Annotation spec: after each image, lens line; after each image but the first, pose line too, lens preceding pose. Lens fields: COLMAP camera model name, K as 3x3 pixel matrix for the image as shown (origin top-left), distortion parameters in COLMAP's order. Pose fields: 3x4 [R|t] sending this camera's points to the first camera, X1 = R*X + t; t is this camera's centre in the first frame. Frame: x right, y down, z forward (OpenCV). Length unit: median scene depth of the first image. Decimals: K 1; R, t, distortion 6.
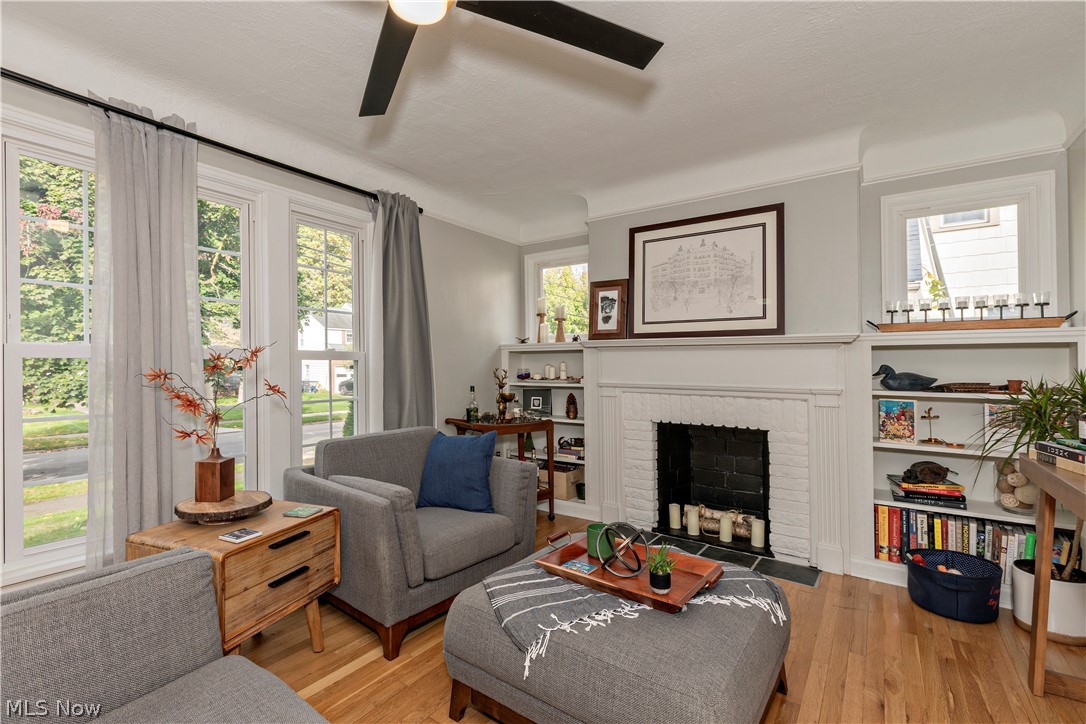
lens RADIAL K [[477.1, 0, 539.4], [0, 477.1, 366.0], [0, 0, 1]] dist [-0.001857, 0.000084]
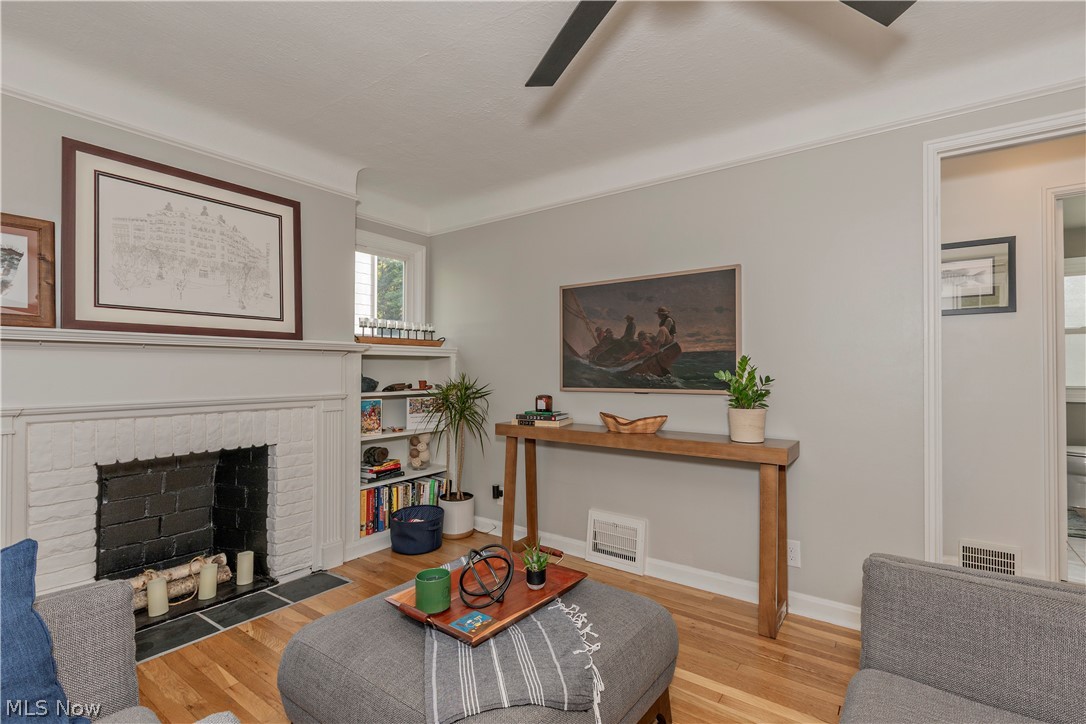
lens RADIAL K [[477.1, 0, 539.4], [0, 477.1, 360.6], [0, 0, 1]] dist [-0.001857, 0.000084]
pose [[0.058406, 0.012405, 0.998216, -0.404947], [0.003249, 0.999915, -0.012616, -0.010728], [-0.998288, 0.003980, 0.058361, 0.458844]]
